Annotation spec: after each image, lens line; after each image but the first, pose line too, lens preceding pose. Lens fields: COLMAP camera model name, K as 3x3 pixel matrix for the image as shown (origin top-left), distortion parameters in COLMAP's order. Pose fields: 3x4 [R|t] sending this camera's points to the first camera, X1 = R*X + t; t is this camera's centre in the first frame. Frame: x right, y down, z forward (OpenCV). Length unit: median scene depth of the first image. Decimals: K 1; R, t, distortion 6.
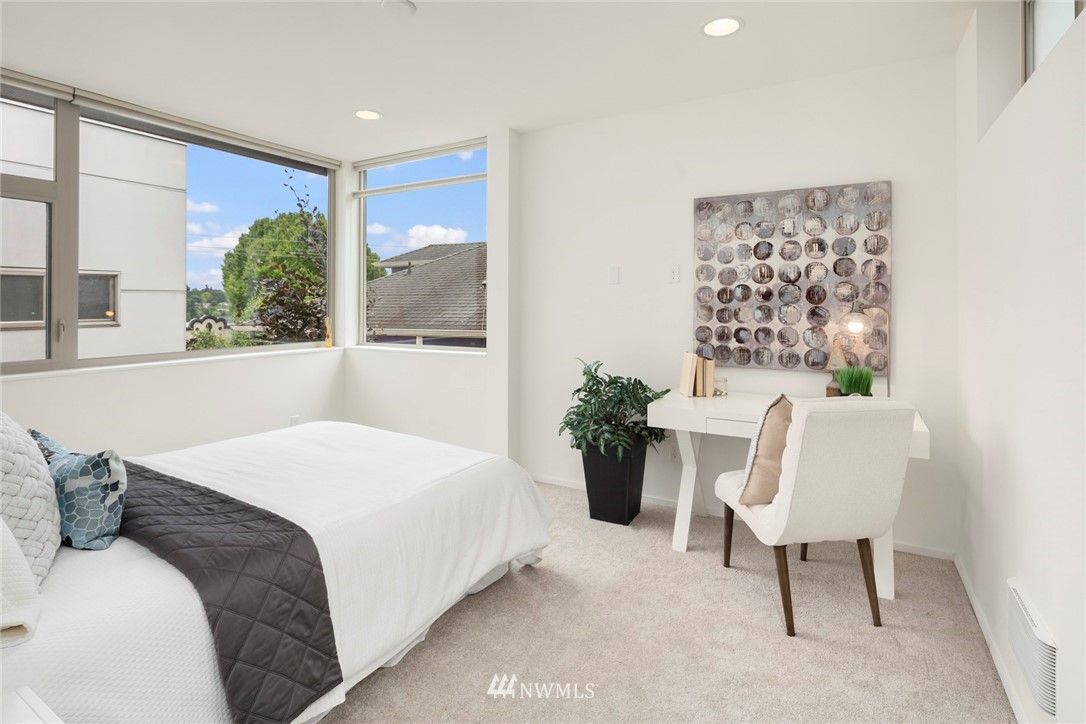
lens RADIAL K [[532.1, 0, 545.6], [0, 532.1, 300.0], [0, 0, 1]] dist [0.000798, 0.000310]
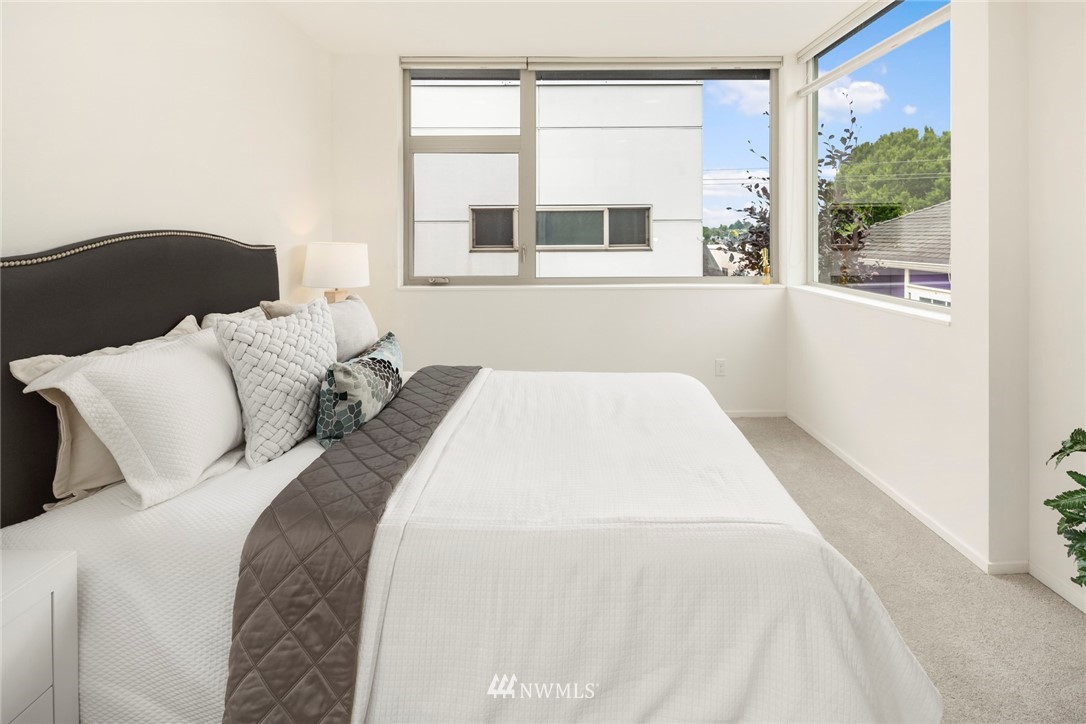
lens RADIAL K [[527.4, 0, 546.3], [0, 527.4, 231.4], [0, 0, 1]] dist [0.002249, -0.001410]
pose [[0.503475, -0.000541, -0.864010, 0.229645], [0.007002, 0.999970, 0.003455, 0.000719], [0.863982, -0.007789, 0.503463, 0.508649]]
